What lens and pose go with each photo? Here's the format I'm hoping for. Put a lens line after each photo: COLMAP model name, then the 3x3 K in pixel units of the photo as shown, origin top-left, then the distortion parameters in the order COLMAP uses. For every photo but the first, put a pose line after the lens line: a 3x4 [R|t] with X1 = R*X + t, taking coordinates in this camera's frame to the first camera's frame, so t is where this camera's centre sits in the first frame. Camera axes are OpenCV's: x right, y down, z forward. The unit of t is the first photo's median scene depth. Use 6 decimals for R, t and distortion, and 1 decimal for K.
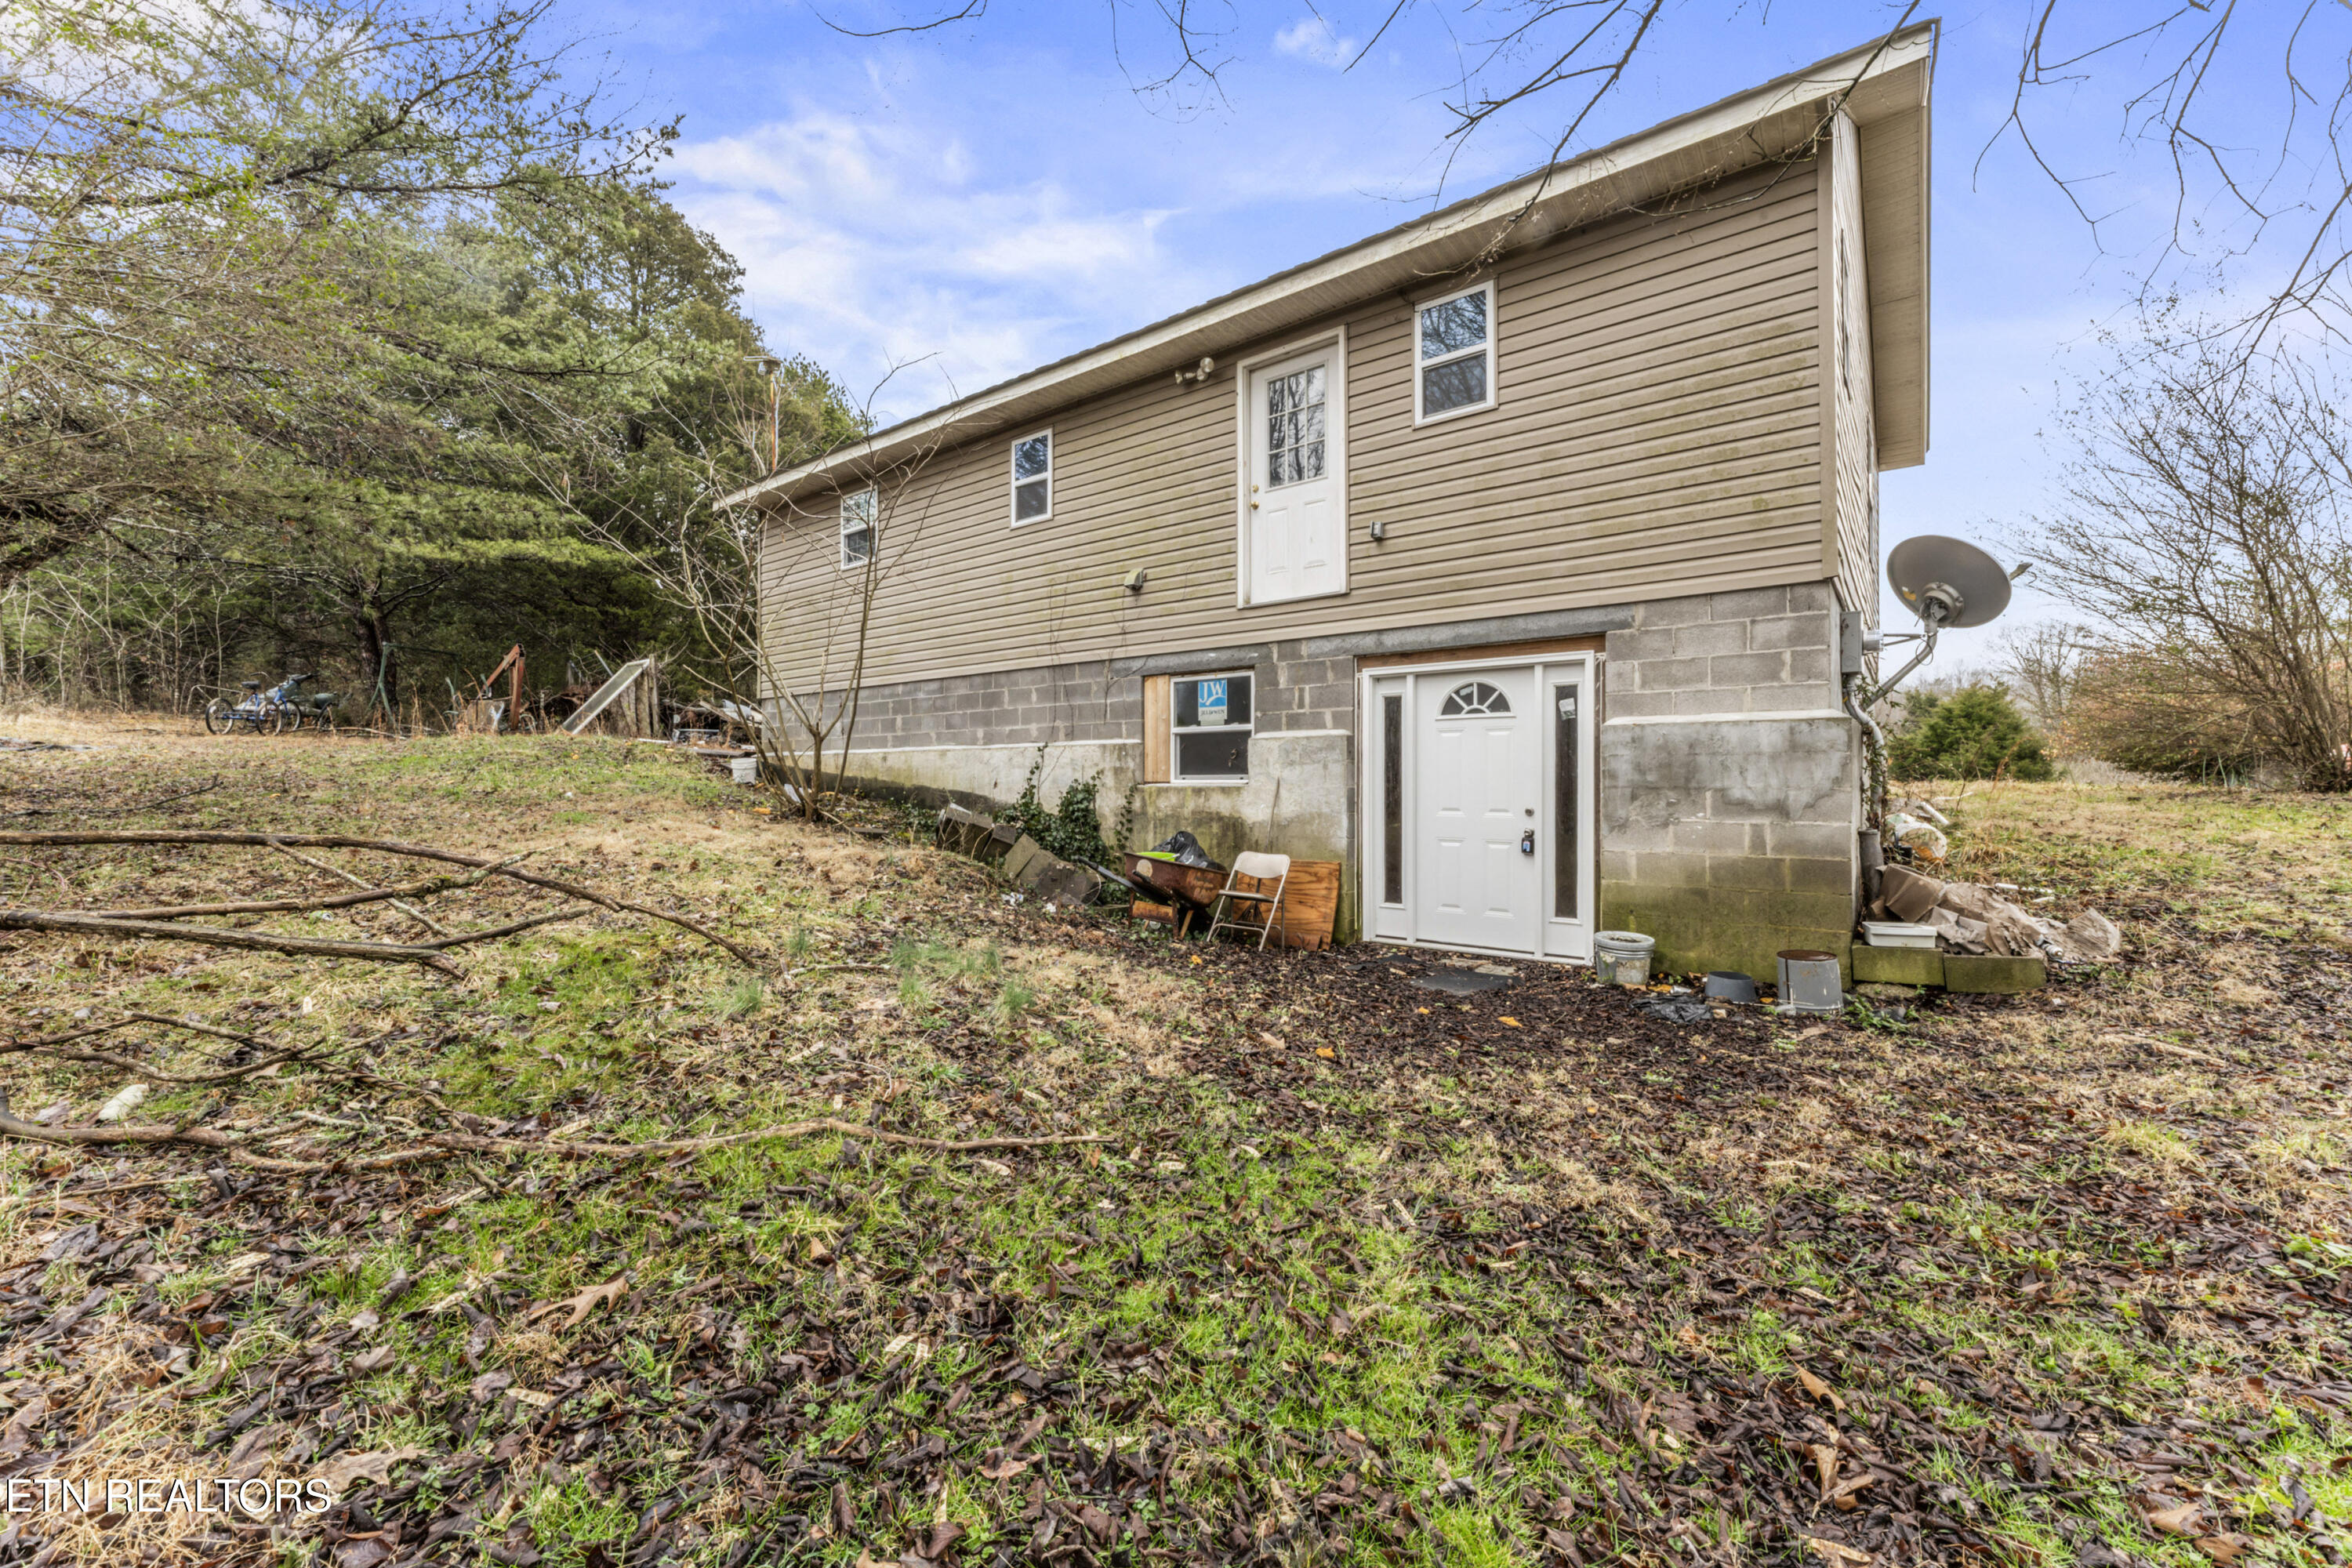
lens RADIAL K [[959.7, 0, 1164.2], [0, 959.7, 778.9], [0, 0, 1]] dist [-0.001965, -0.000405]
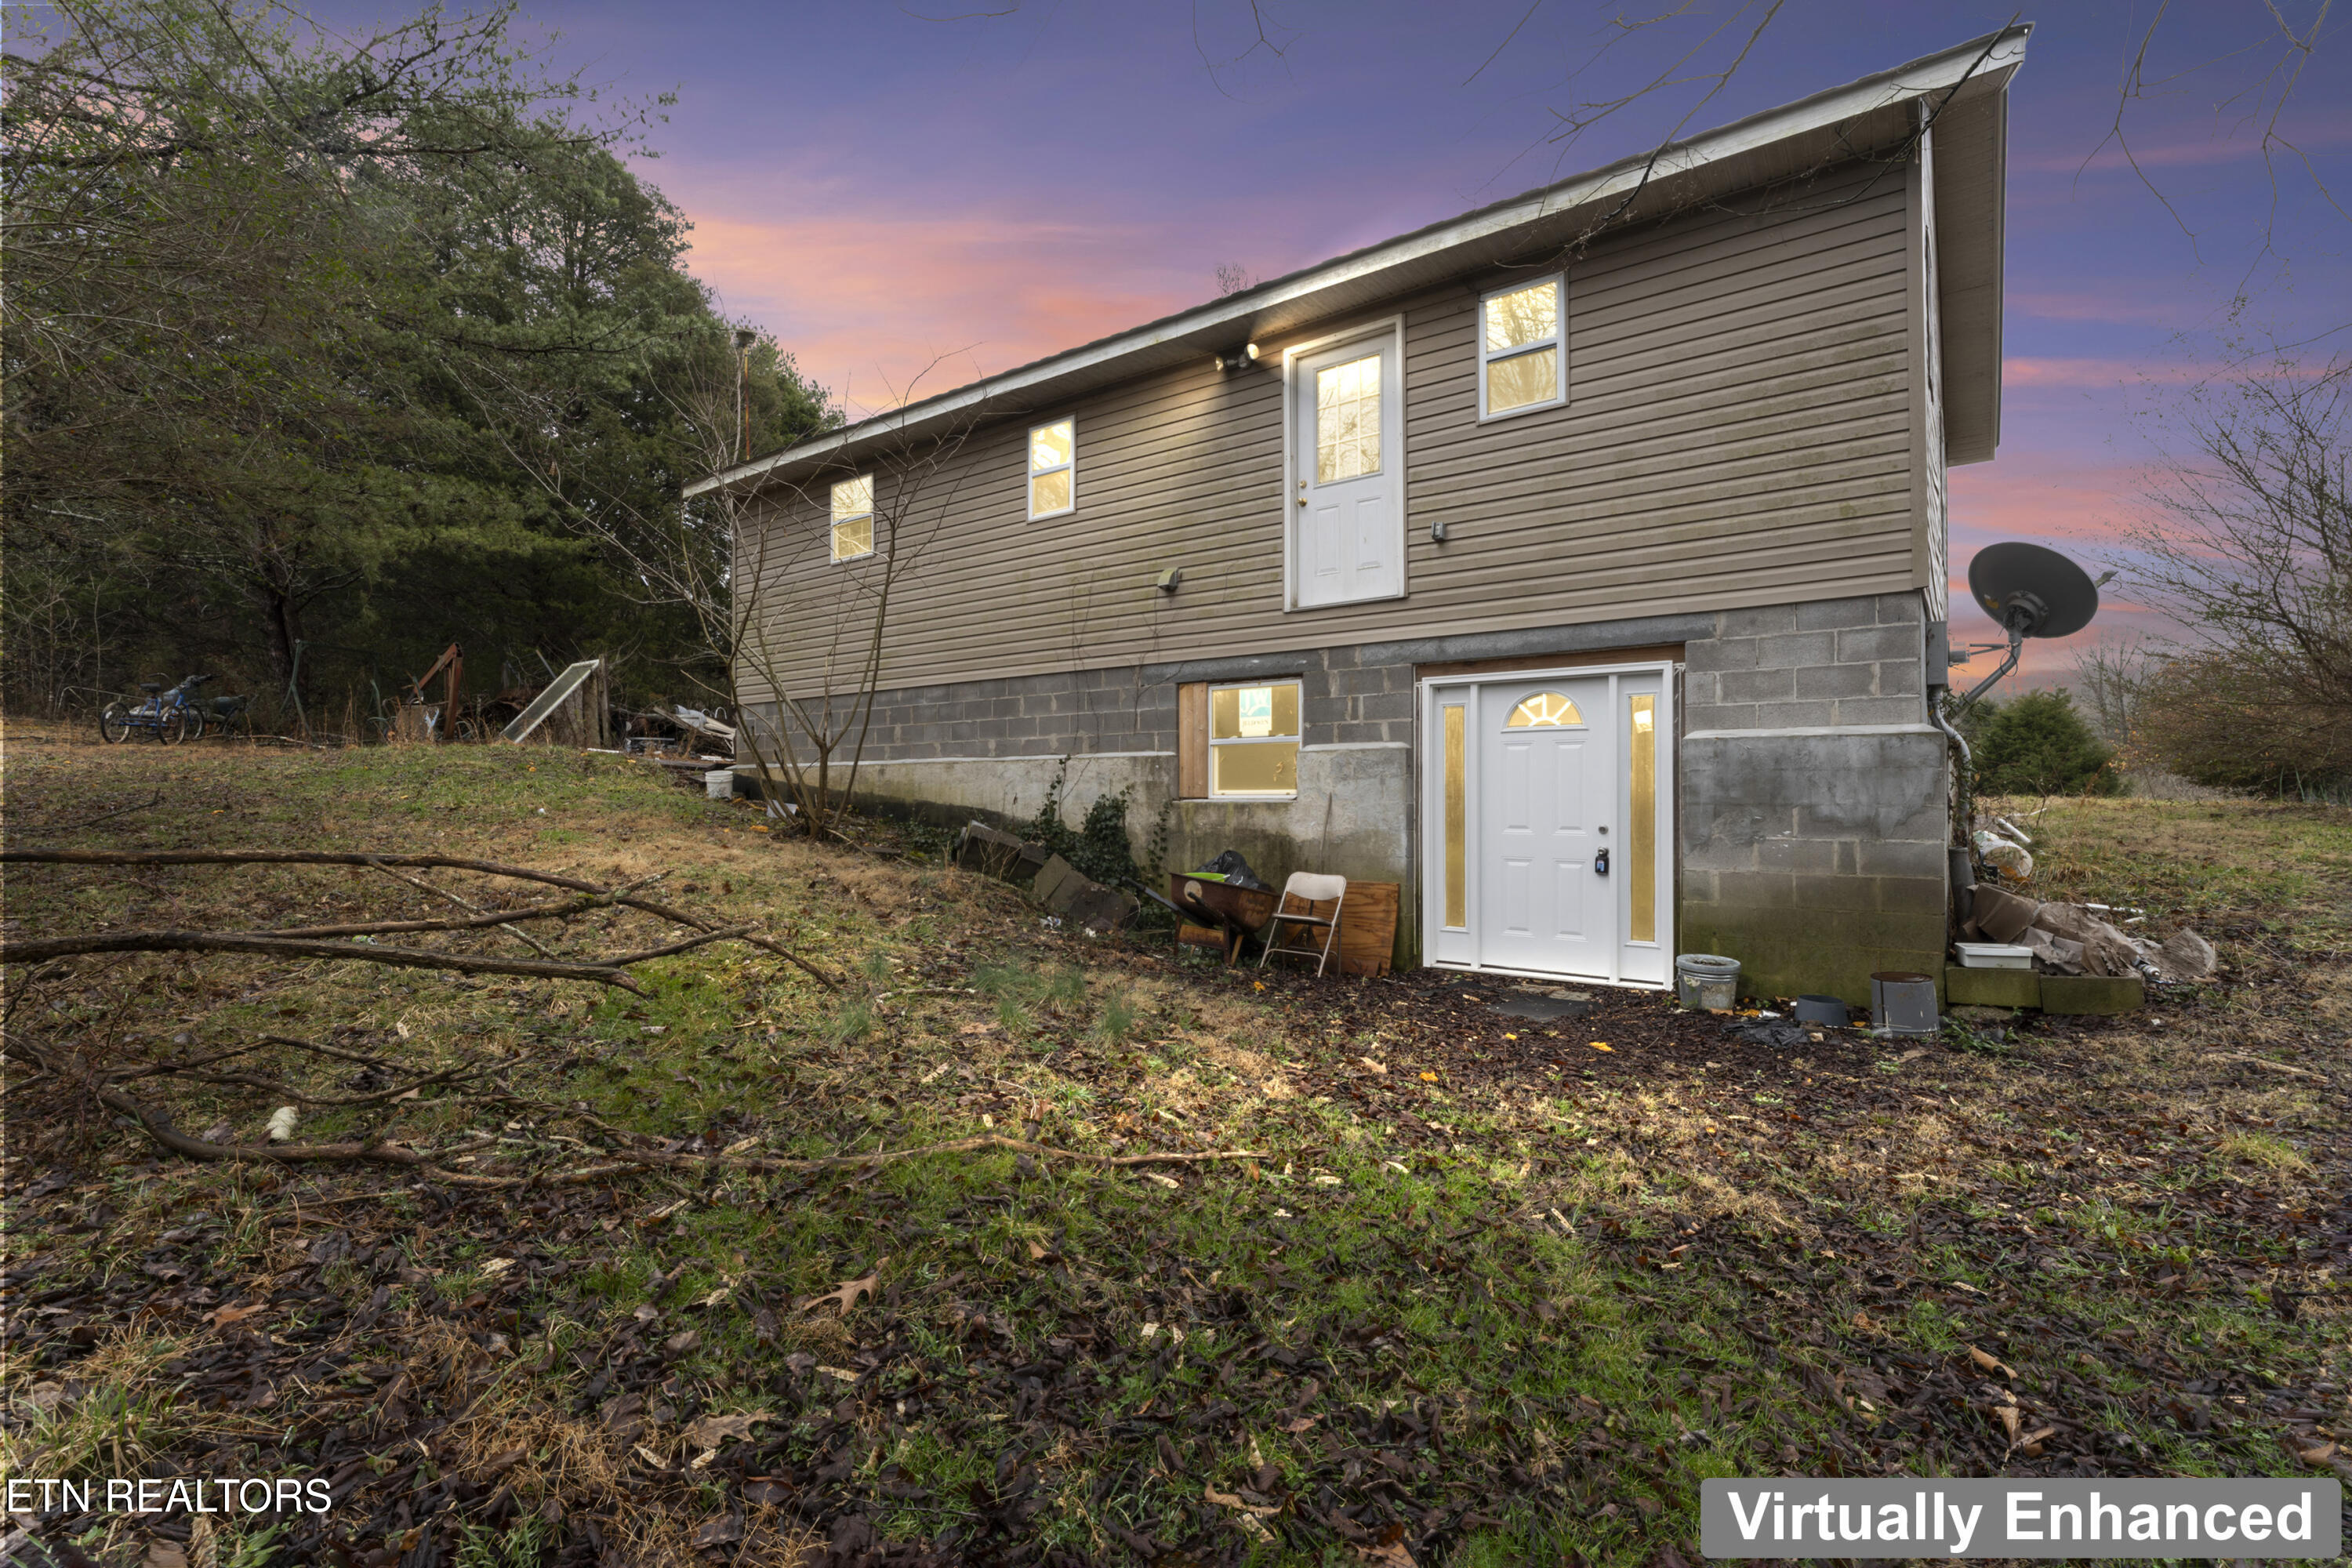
lens RADIAL K [[1074.2, 0, 1176.0], [0, 1074.2, 784.0], [0, 0, 1]] dist [-0.001442, -0.000134]
pose [[0.999577, 0.000841, 0.029060, -0.121319], [-0.000603, 0.999966, -0.008229, -0.002810], [-0.029066, 0.008208, 0.999544, -0.084664]]
